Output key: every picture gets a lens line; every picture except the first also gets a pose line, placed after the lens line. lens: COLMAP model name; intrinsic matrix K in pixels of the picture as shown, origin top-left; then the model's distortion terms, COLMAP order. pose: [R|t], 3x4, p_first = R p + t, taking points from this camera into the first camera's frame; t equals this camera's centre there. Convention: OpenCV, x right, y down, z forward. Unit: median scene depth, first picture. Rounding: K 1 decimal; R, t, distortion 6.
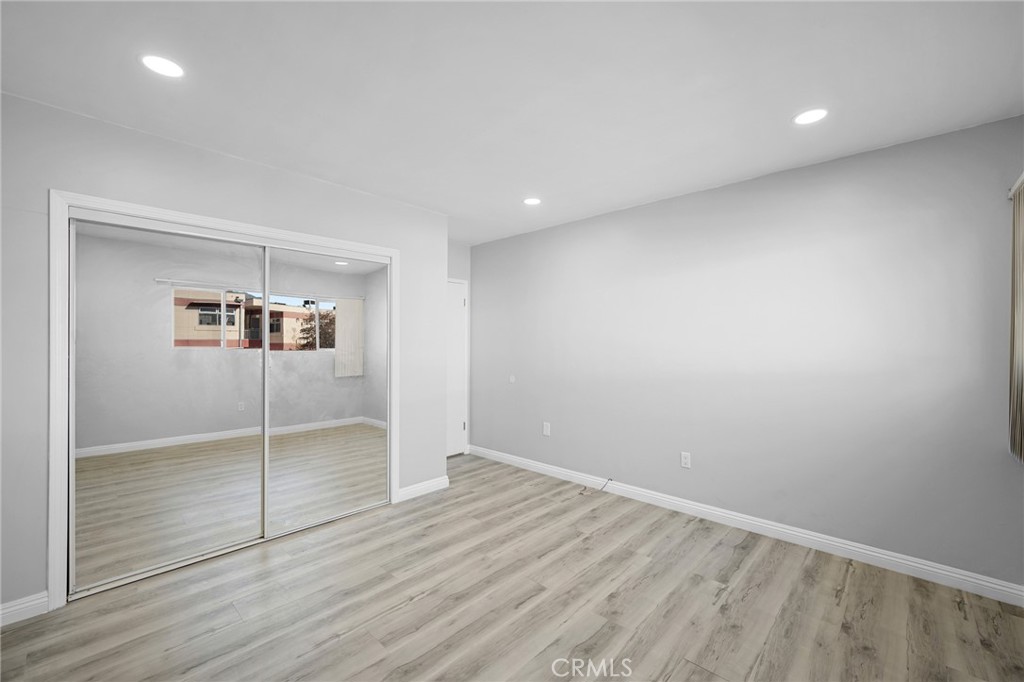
lens RADIAL K [[440.1, 0, 512.0], [0, 440.1, 341.8], [0, 0, 1]] dist [-0.002430, -0.000346]
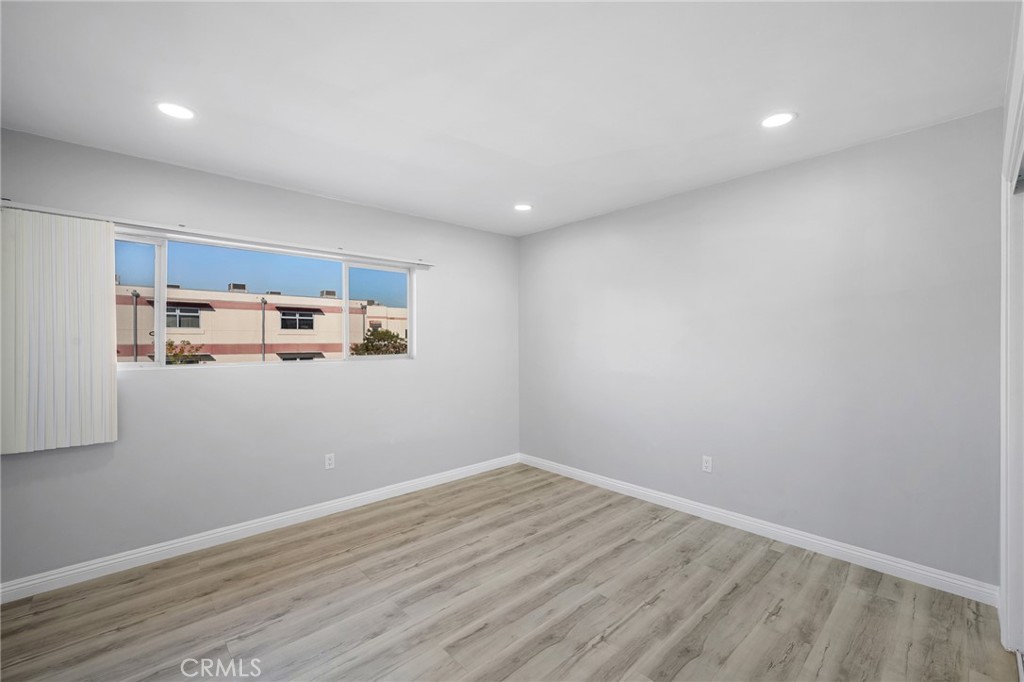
lens RADIAL K [[499.3, 0, 511.7], [0, 499.3, 335.7], [0, 0, 1]] dist [-0.042730, -0.000423]
pose [[-0.997973, 0.006168, 0.063345, -0.116024], [0.005776, 0.999963, -0.006362, -0.014876], [-0.063382, -0.005983, -0.997971, 2.056685]]
